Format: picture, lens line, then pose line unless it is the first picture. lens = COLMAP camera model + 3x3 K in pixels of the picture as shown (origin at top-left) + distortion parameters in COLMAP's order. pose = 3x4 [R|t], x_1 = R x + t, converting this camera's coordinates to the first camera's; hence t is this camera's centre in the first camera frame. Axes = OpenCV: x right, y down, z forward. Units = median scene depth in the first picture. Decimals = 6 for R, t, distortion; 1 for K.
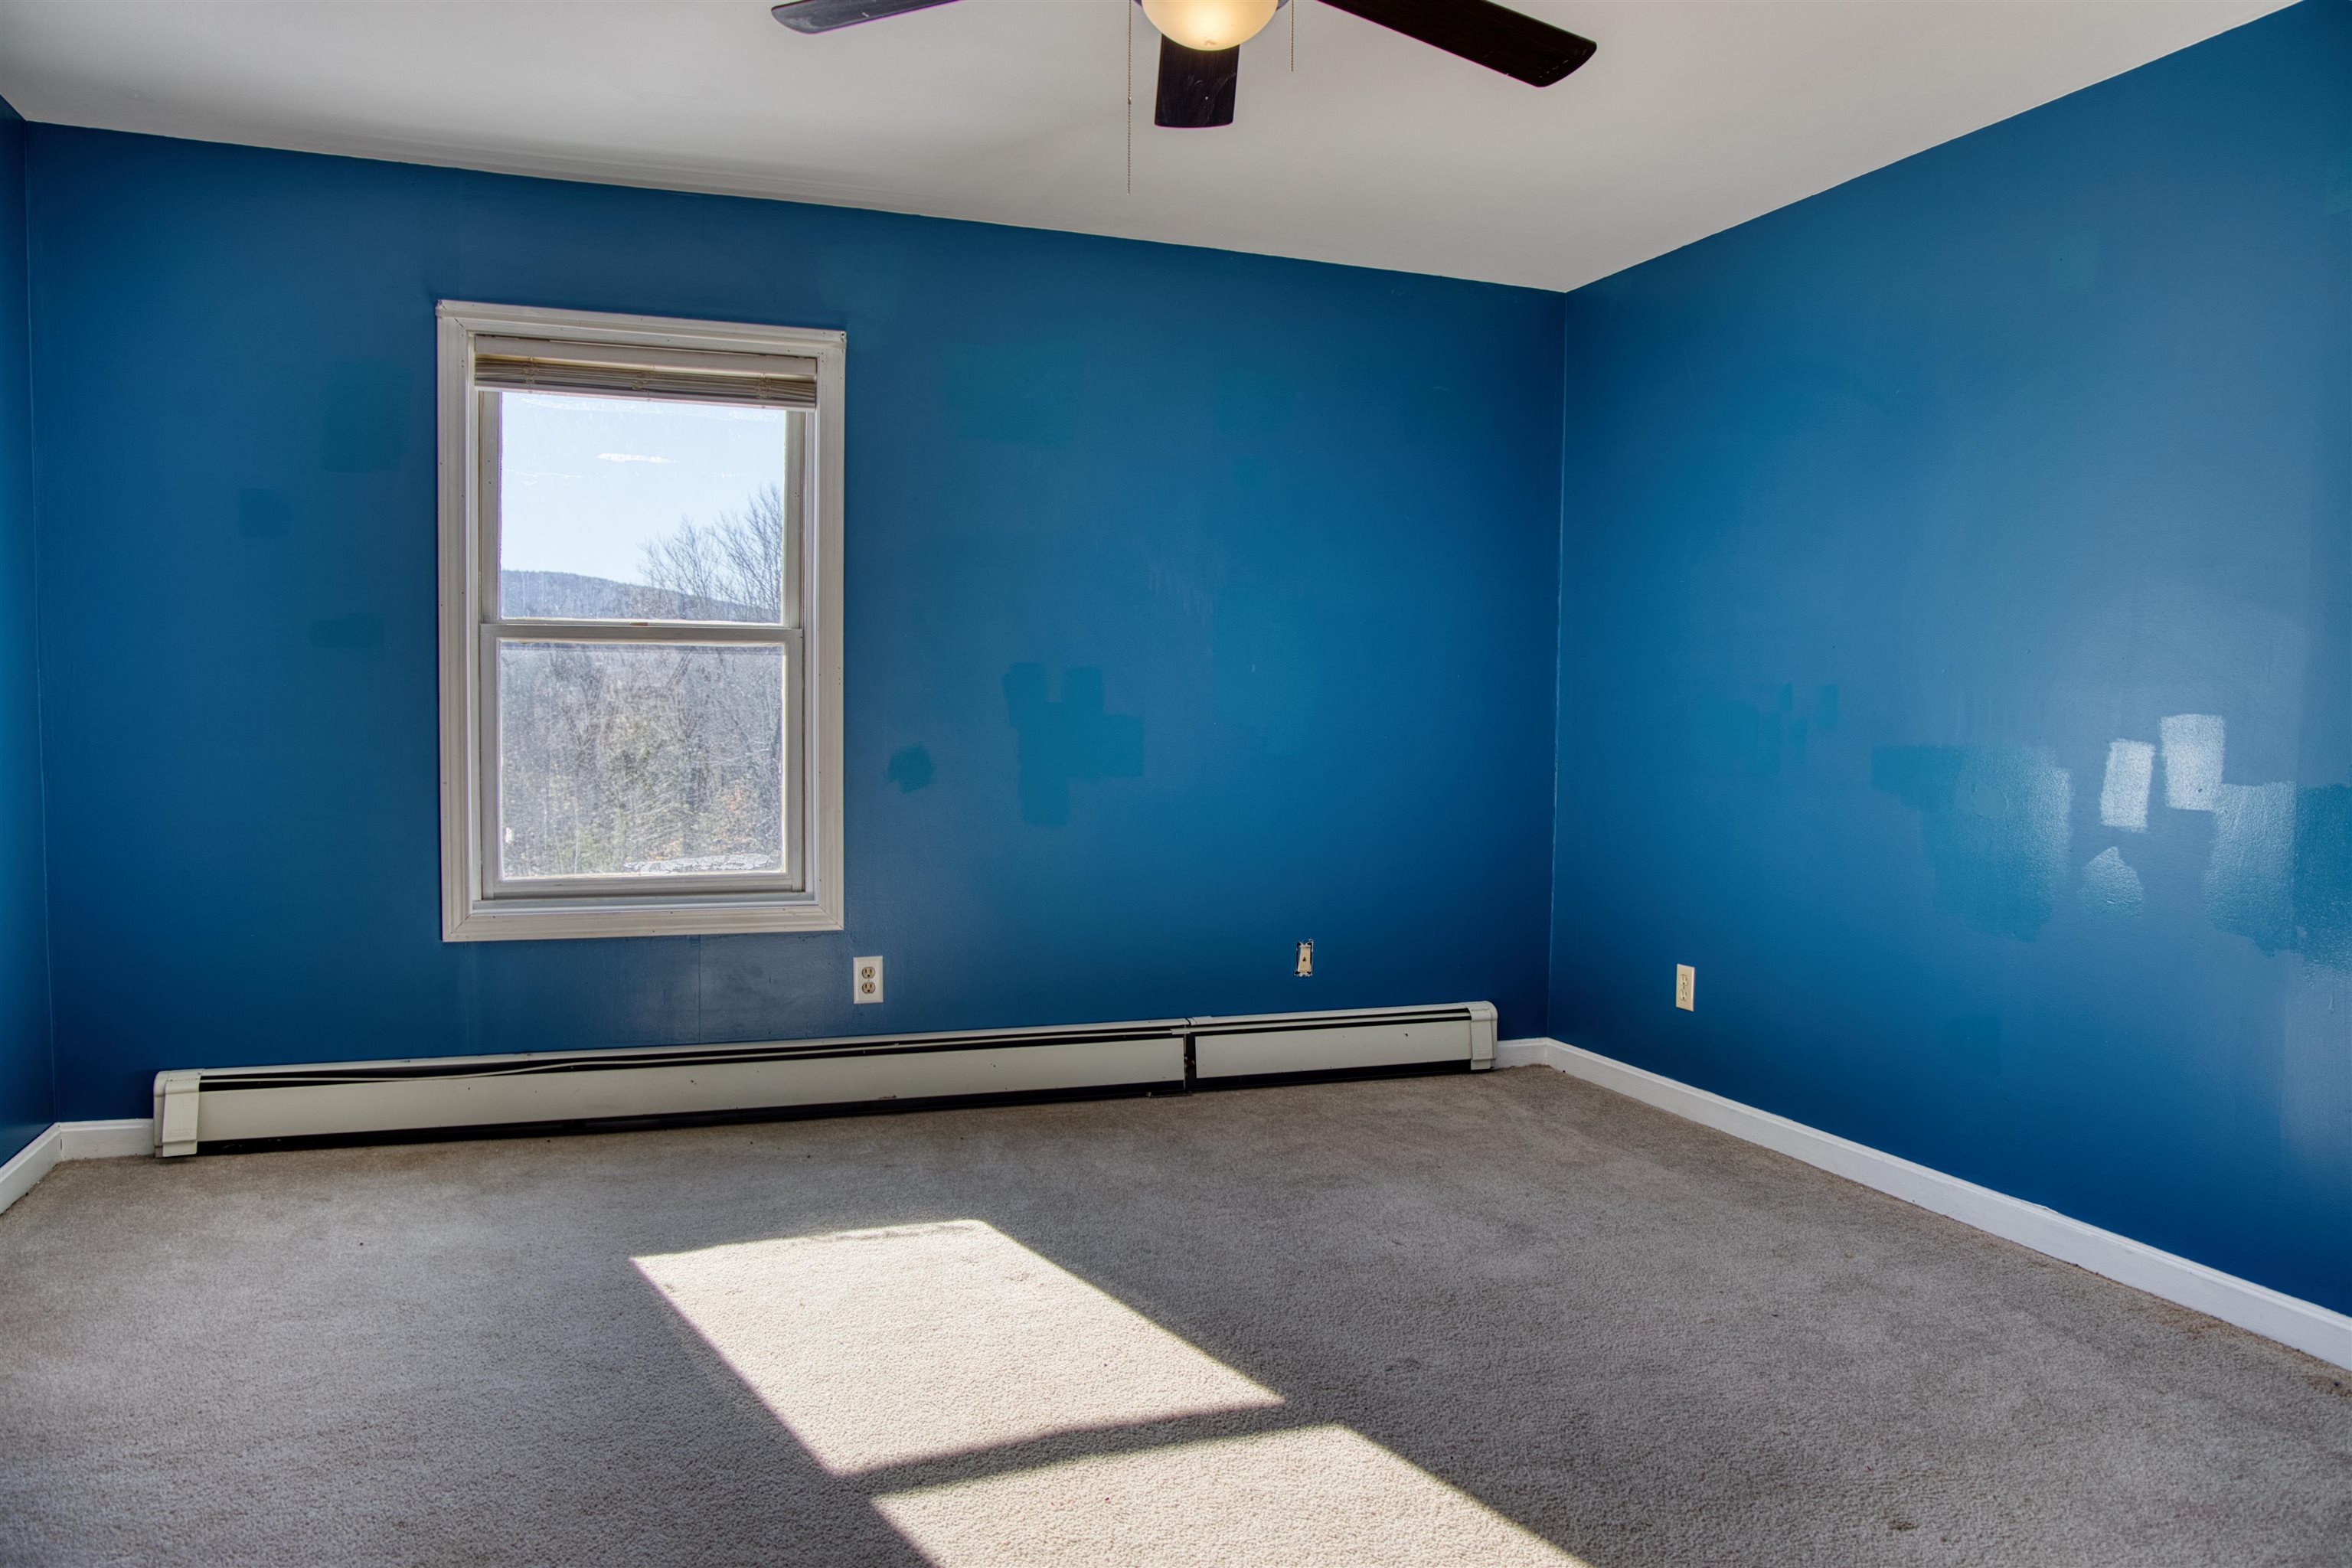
lens RADIAL K [[1643.9, 0, 1176.0], [0, 1643.9, 784.0], [0, 0, 1]] dist [-0.074439, 0.054573]
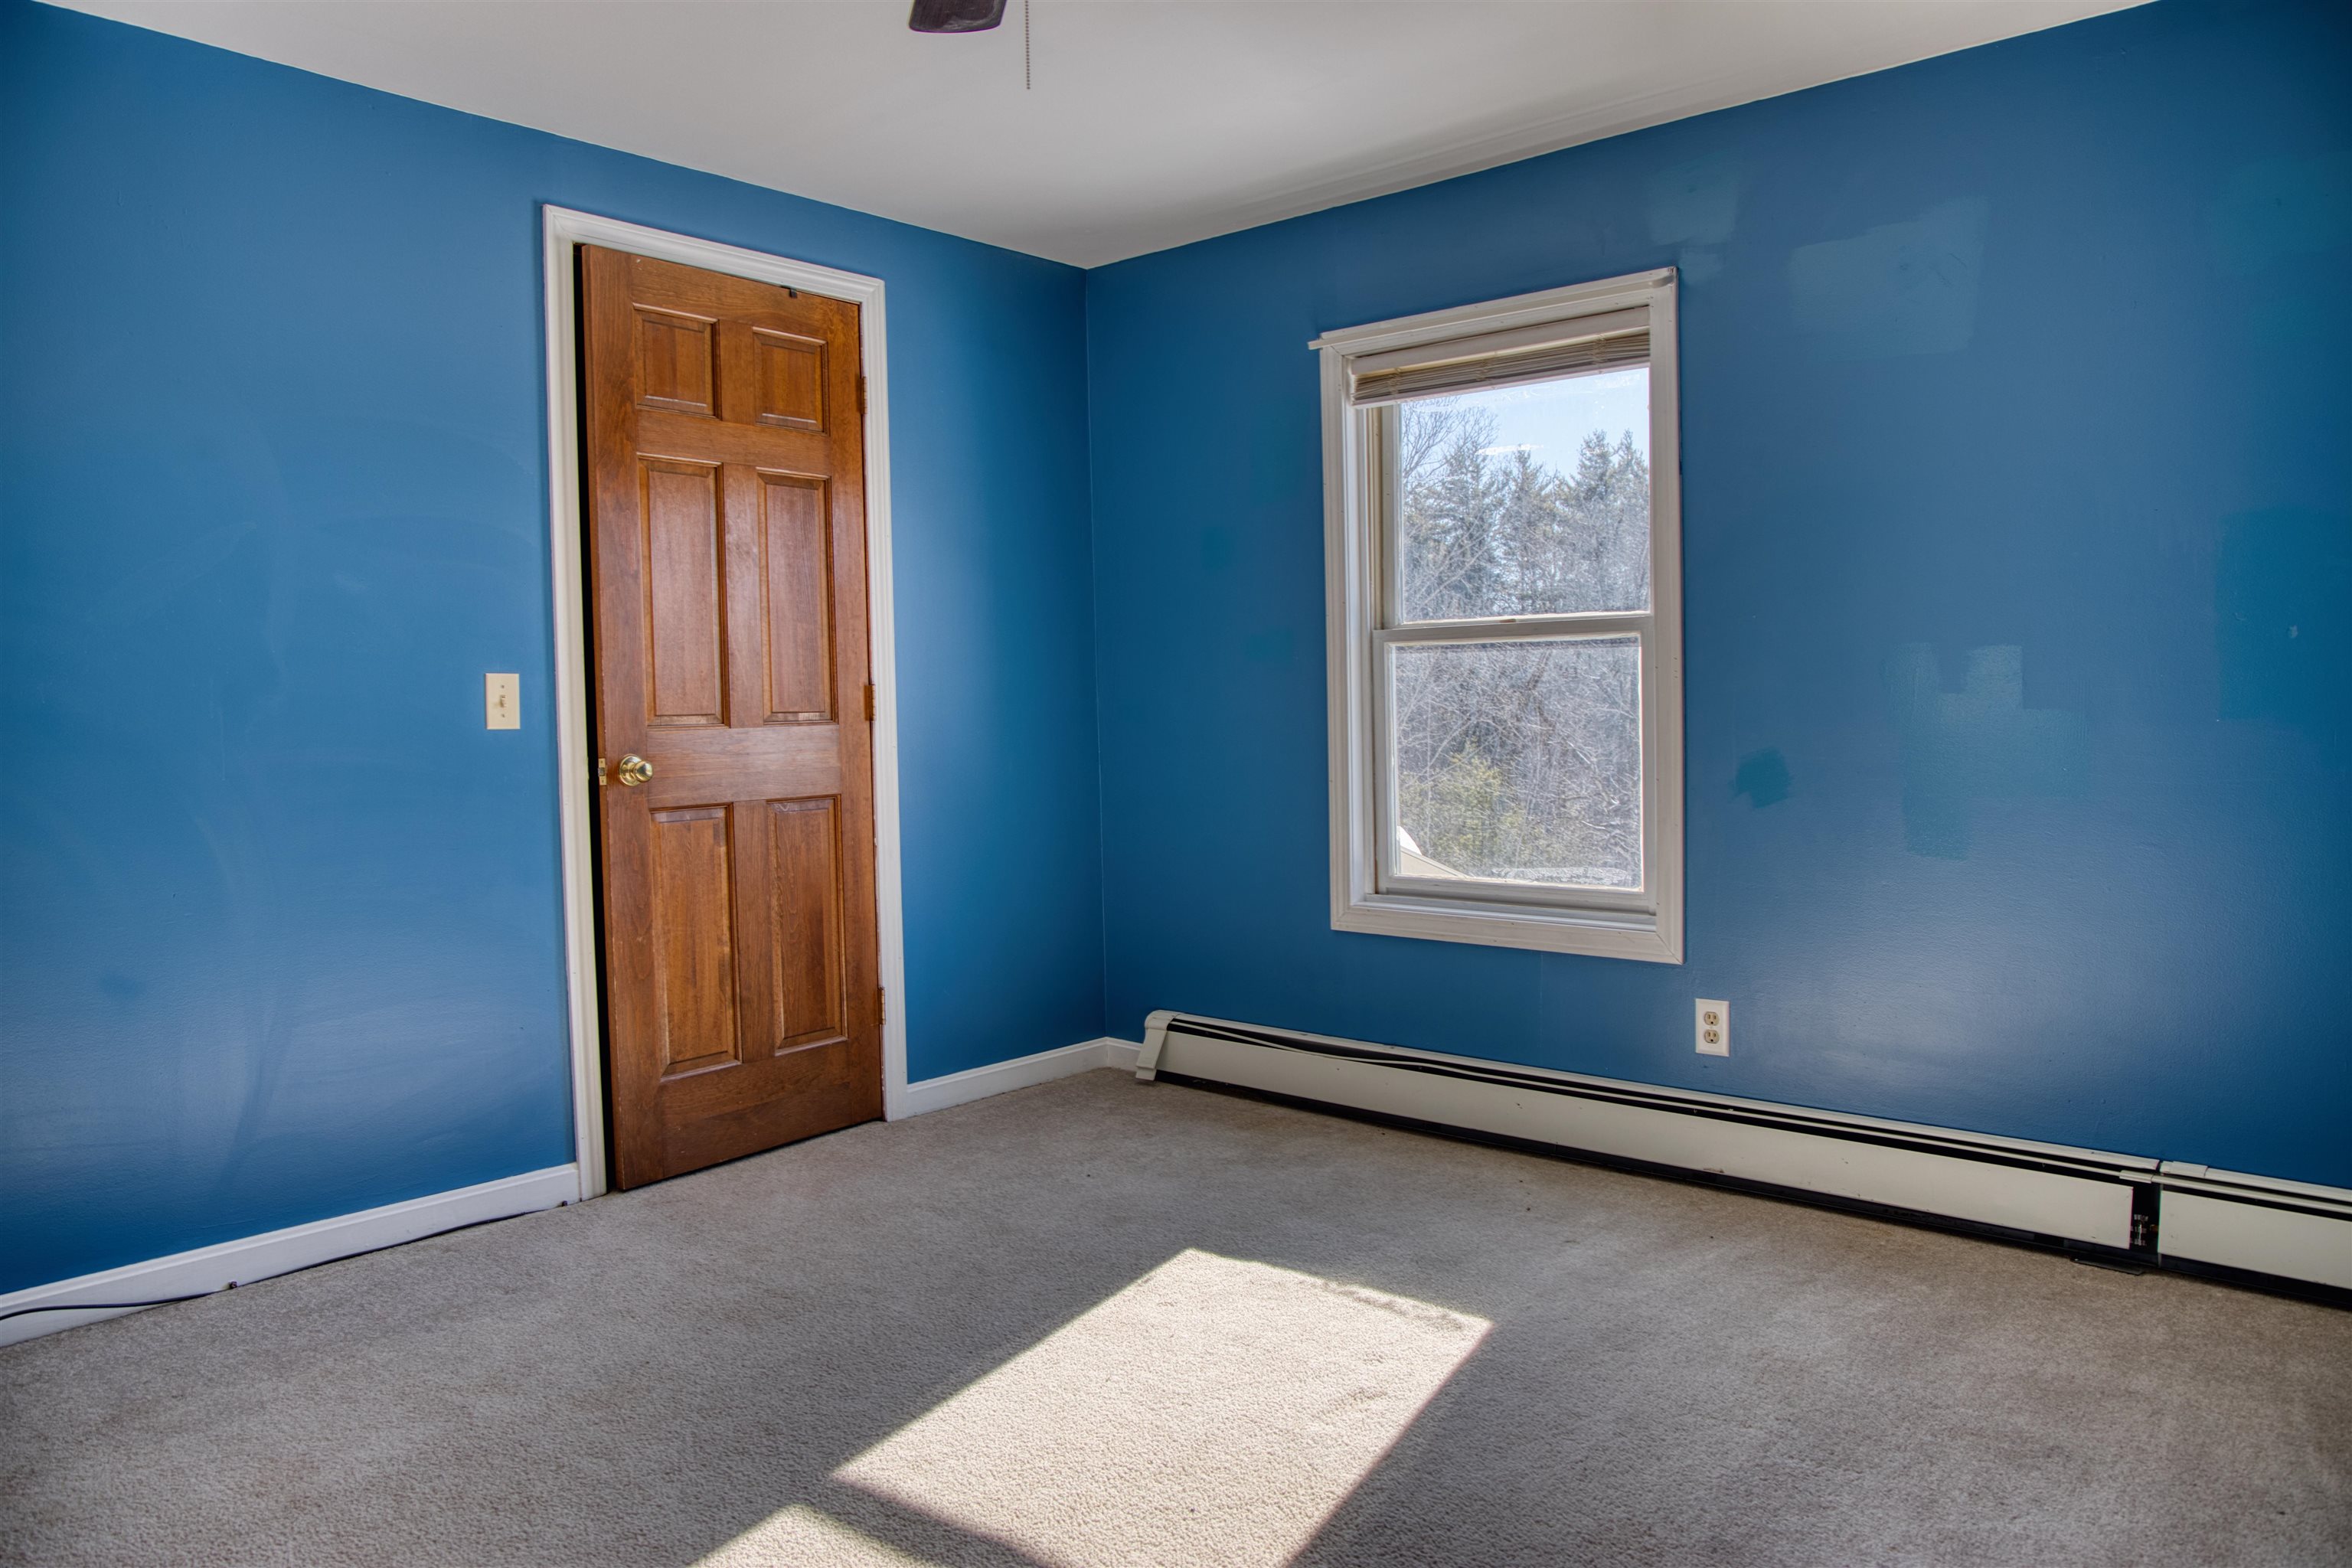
lens RADIAL K [[1590.6, 0, 1176.0], [0, 1590.6, 784.0], [0, 0, 1]] dist [-0.095485, 0.092246]
pose [[0.498706, 0.027044, -0.866349, 0.393870], [-0.022837, 0.999576, 0.018057, -0.014946], [0.866470, 0.010780, 0.499112, 0.373333]]
